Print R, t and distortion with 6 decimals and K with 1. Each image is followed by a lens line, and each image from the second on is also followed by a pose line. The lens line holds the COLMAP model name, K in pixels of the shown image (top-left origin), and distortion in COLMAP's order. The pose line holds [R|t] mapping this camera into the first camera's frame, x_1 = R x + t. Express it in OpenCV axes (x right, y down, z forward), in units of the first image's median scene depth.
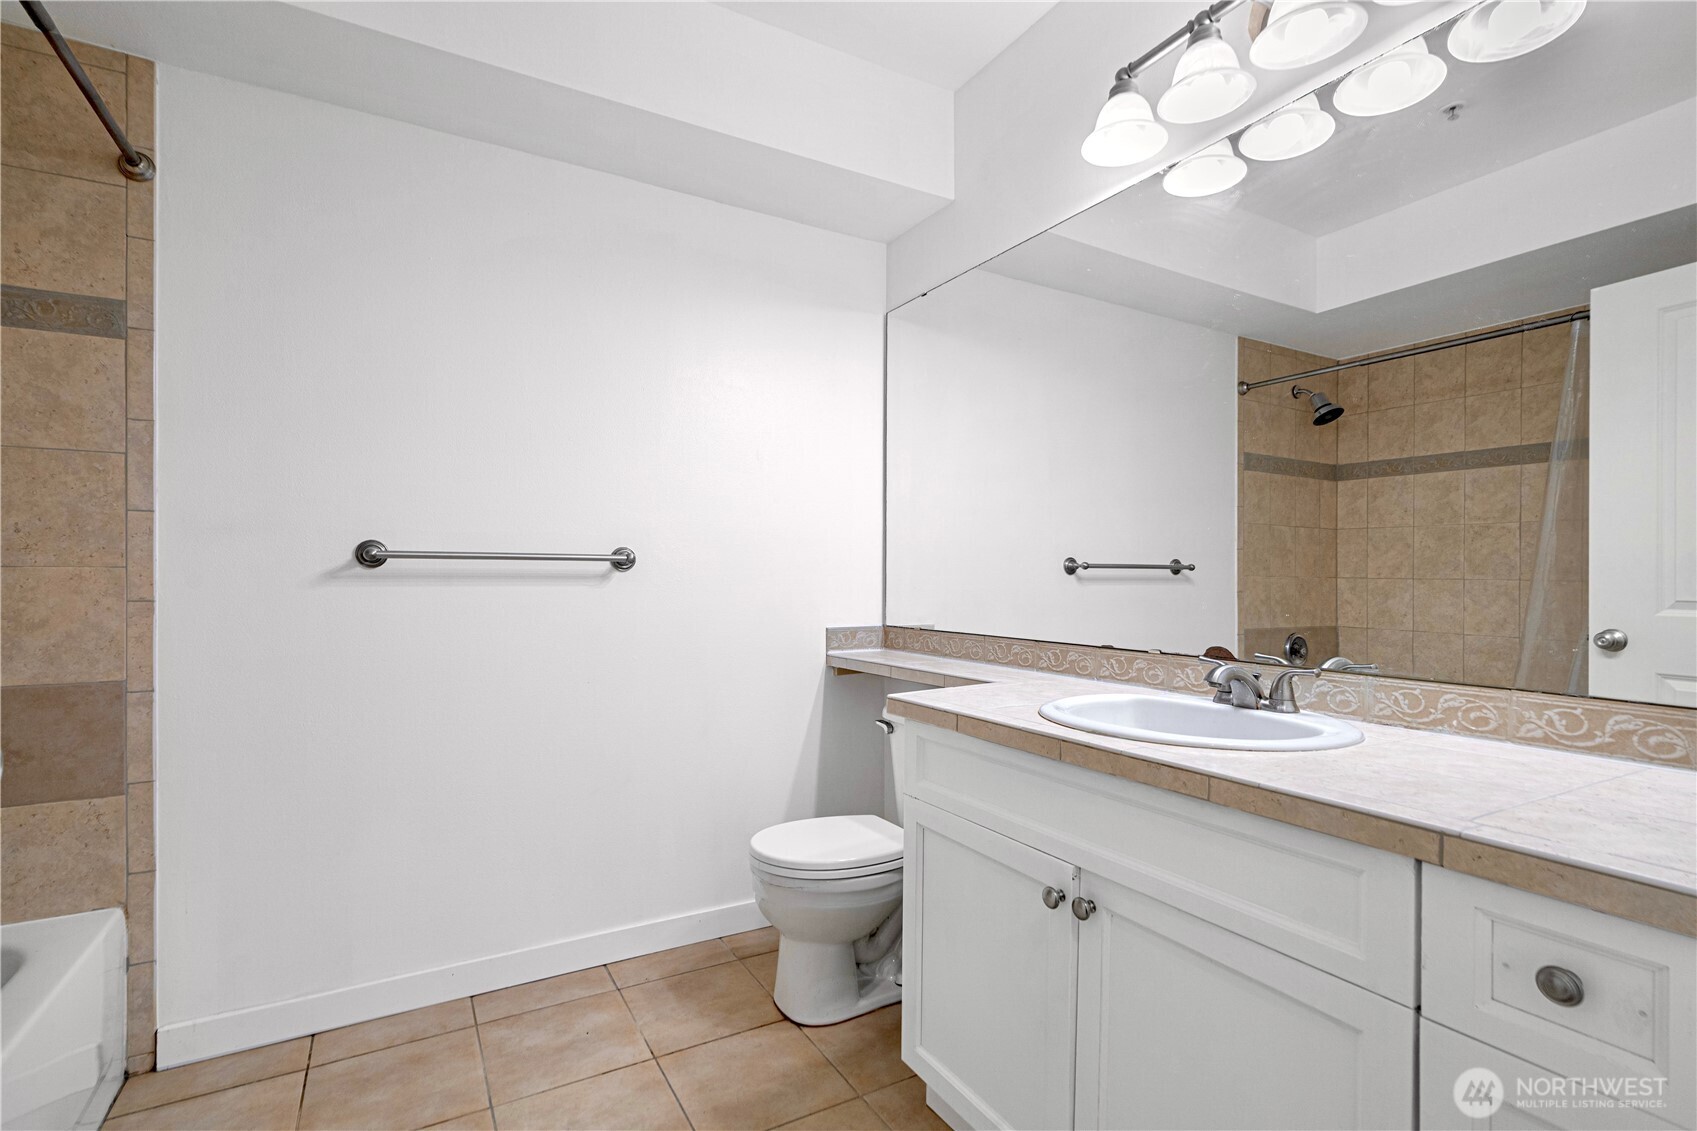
lens RADIAL K [[779.3, 0, 848.5], [0, 779.3, 565.5], [0, 0, 1]] dist [-0.000546, 0.000231]
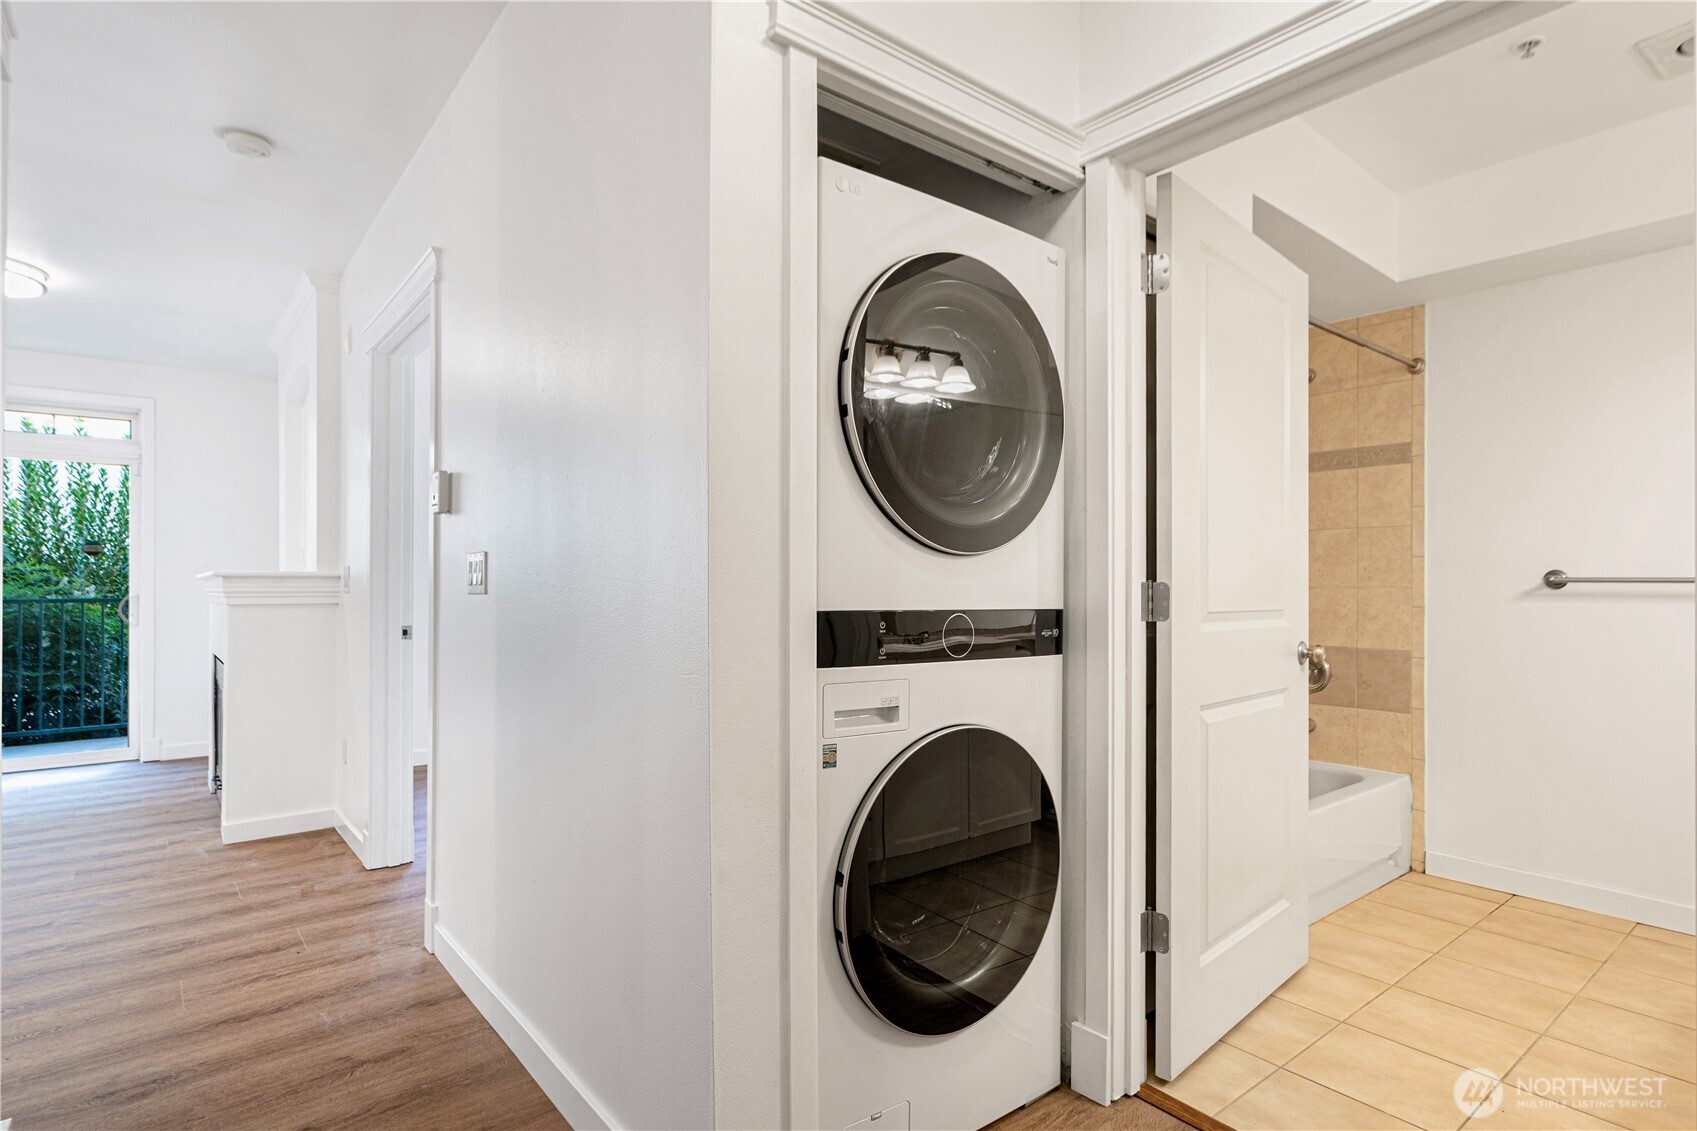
lens RADIAL K [[877.8, 0, 850.5], [0, 877.8, 584.5], [0, 0, 1]] dist [-0.001233, 0.000766]
pose [[0.153483, -0.004842, -0.988139, 0.891833], [-0.005807, 0.999966, -0.005801, 0.012741], [0.988134, 0.006628, 0.153450, -0.604543]]
